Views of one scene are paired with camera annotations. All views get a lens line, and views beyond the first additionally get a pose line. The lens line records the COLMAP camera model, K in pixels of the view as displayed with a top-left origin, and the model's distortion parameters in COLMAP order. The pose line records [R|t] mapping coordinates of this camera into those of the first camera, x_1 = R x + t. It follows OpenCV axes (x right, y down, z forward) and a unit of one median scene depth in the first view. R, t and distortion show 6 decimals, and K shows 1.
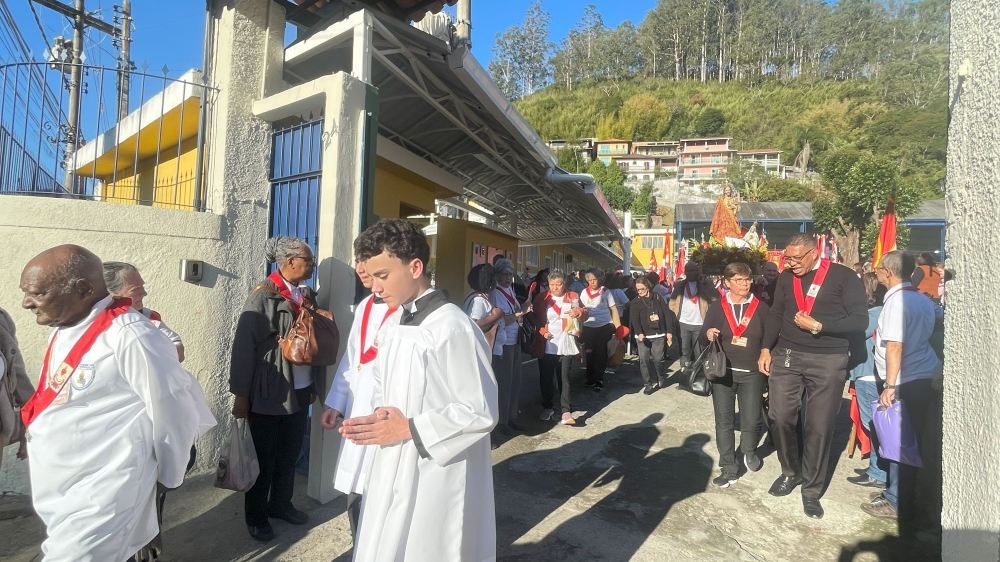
lens RADIAL K [[503.4, 0, 500.0], [0, 503.4, 281.0], [0, 0, 1]] dist [-0.001636, -0.000425]
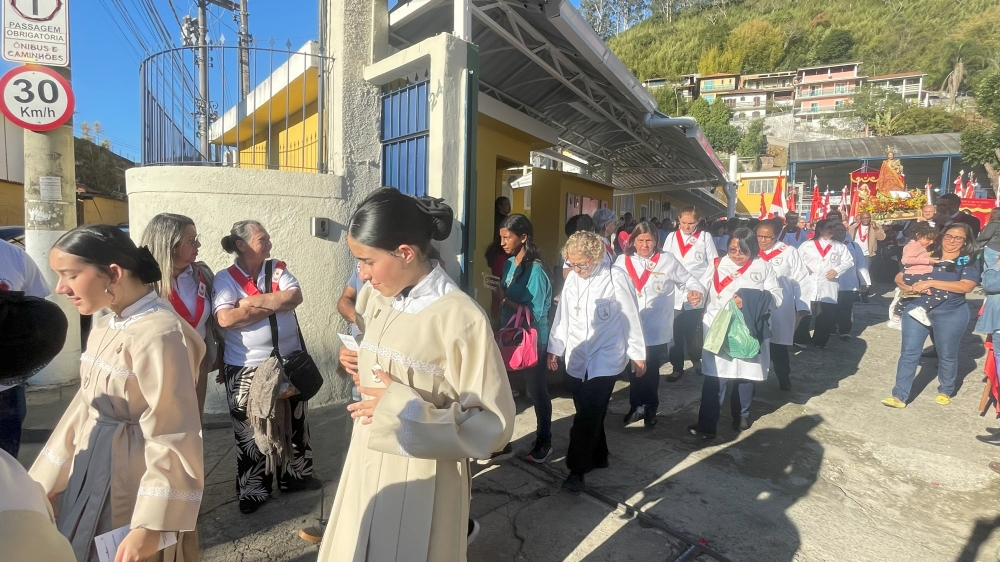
lens RADIAL K [[504.2, 0, 503.0], [0, 504.2, 279.8], [0, 0, 1]] dist [-0.002944, 0.000449]
pose [[0.984472, -0.001513, -0.175536, -0.003881], [0.017958, 0.995584, 0.092136, 0.000130], [0.174621, -0.093858, 0.980152, -0.015648]]
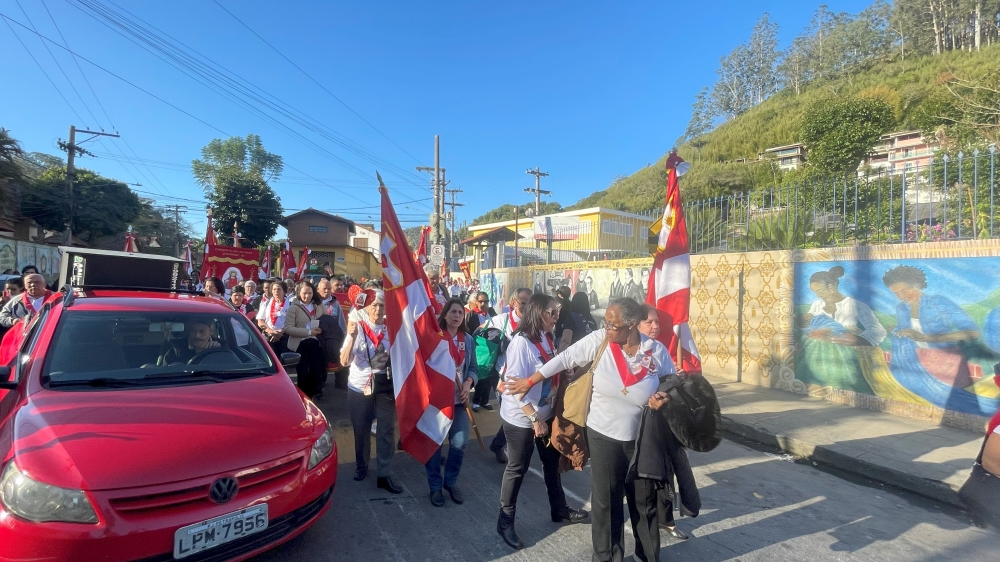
lens RADIAL K [[440.7, 0, 500.0], [0, 440.7, 281.0], [0, 0, 1]] dist [0.000412, -0.000001]
pose [[0.855110, -0.026658, -0.517760, 1.083495], [0.026639, 0.999617, -0.007473, 0.056155], [0.517761, -0.007402, 0.855493, -1.755361]]
